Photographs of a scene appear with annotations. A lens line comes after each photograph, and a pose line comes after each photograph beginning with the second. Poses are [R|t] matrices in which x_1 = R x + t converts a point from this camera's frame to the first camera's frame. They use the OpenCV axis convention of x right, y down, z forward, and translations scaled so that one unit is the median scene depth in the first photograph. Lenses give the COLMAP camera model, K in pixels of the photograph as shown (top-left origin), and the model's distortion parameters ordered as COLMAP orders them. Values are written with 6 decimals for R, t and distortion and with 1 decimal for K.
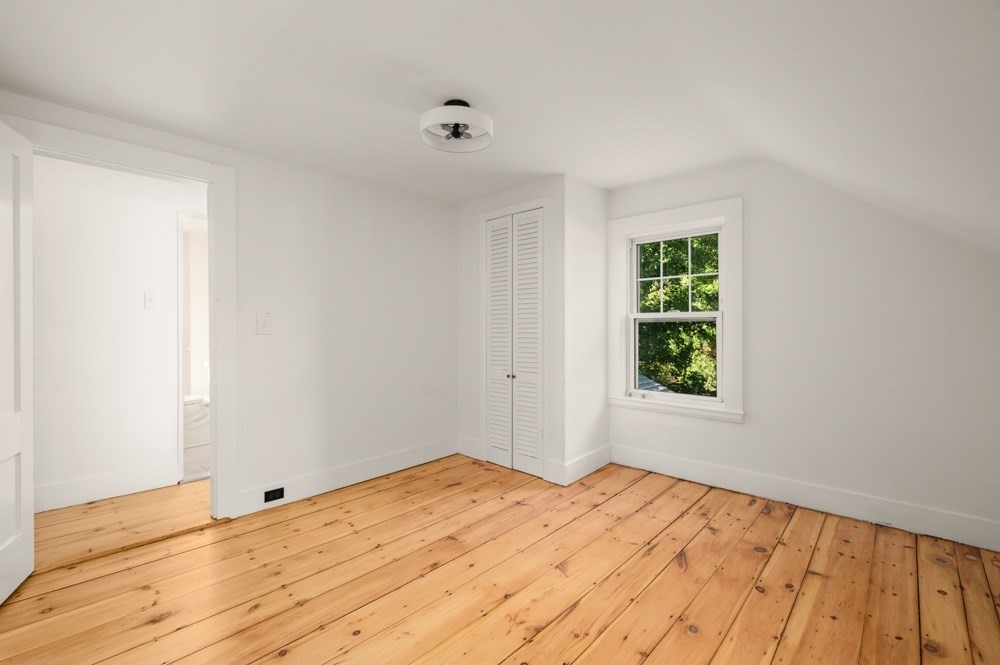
lens RADIAL K [[433.5, 0, 506.4], [0, 433.5, 328.9], [0, 0, 1]] dist [0.001172, -0.000645]
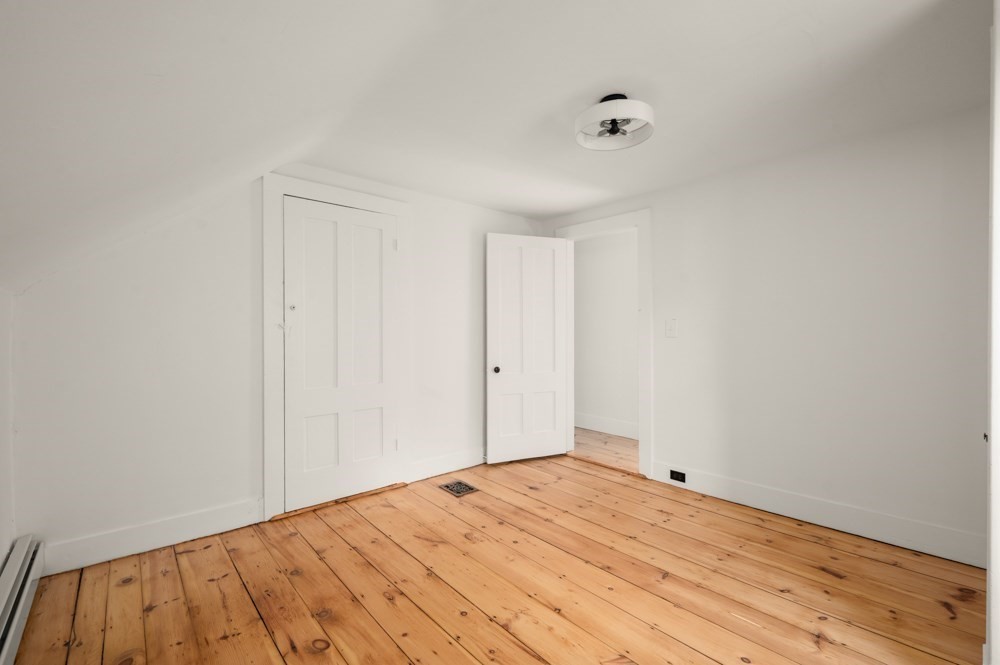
lens RADIAL K [[433.5, 0, 507.6], [0, 433.5, 330.7], [0, 0, 1]] dist [0.001172, -0.000645]
pose [[-0.090752, 0.004370, -0.995864, 0.716033], [0.001849, 0.999989, 0.004220, -0.012177], [0.995872, -0.001458, -0.090759, 0.714031]]
